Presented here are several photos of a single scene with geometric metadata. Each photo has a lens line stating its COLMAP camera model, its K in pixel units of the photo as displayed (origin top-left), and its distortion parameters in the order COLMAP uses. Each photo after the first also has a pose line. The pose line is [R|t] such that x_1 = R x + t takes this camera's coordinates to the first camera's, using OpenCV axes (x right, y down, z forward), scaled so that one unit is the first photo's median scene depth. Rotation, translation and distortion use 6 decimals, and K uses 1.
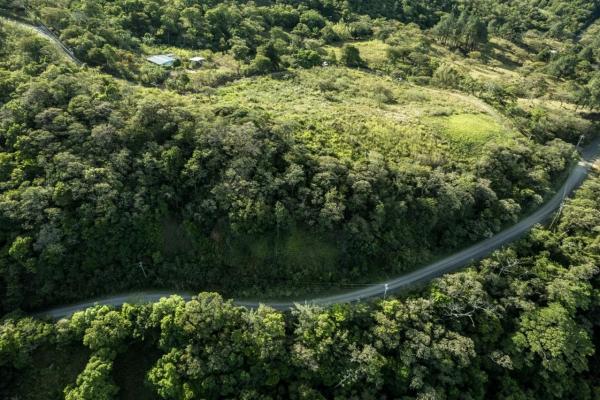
lens RADIAL K [[386.0, 0, 298.8], [0, 386.0, 201.2], [0, 0, 1]] dist [-0.086756, 0.079792]
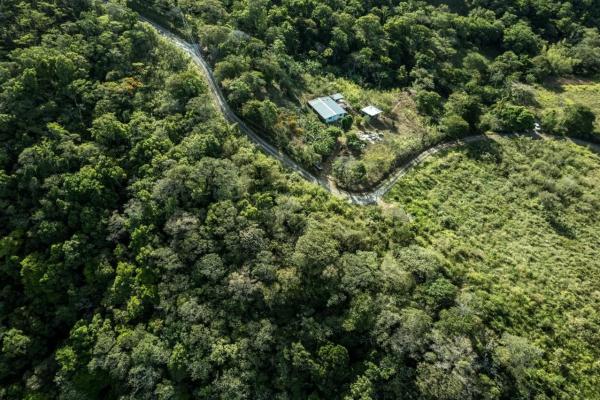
lens RADIAL K [[386.0, 0, 298.8], [0, 386.0, 201.2], [0, 0, 1]] dist [-0.086756, 0.079792]
pose [[0.940291, 0.241683, -0.239672, -0.300651], [-0.210579, 0.966274, 0.148229, -0.475543], [0.267414, -0.088909, 0.959471, 0.371218]]
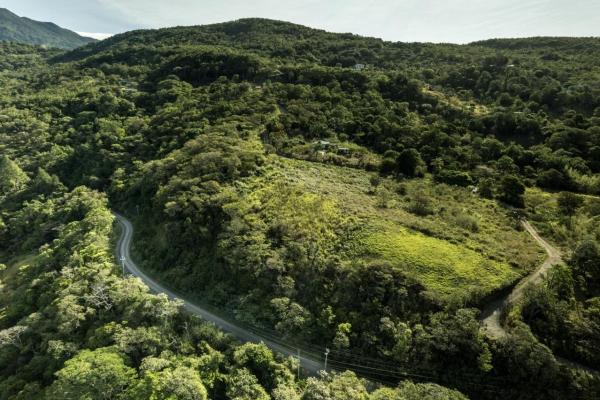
lens RADIAL K [[386.0, 0, 298.8], [0, 386.0, 201.2], [0, 0, 1]] dist [-0.086756, 0.079792]
pose [[0.444243, 0.235817, -0.864314, 1.279864], [-0.552949, 0.831235, -0.057415, -0.143037], [0.704908, 0.503427, 0.499665, 0.621900]]
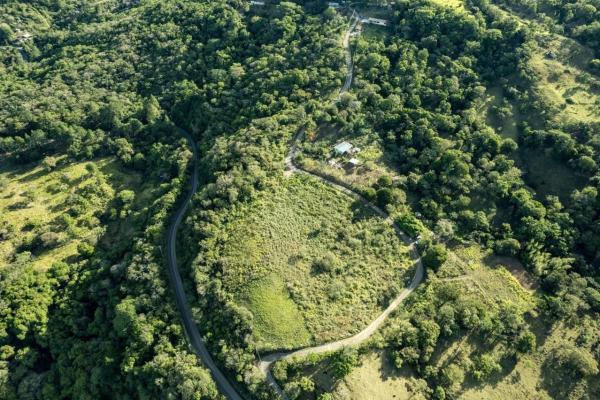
lens RADIAL K [[386.0, 0, 298.8], [0, 386.0, 201.2], [0, 0, 1]] dist [-0.086756, 0.079792]
pose [[-0.024503, 0.656561, -0.753875, 1.636706], [-0.625538, 0.578162, 0.523862, -1.570564], [0.779809, 0.484414, 0.396537, 0.515658]]
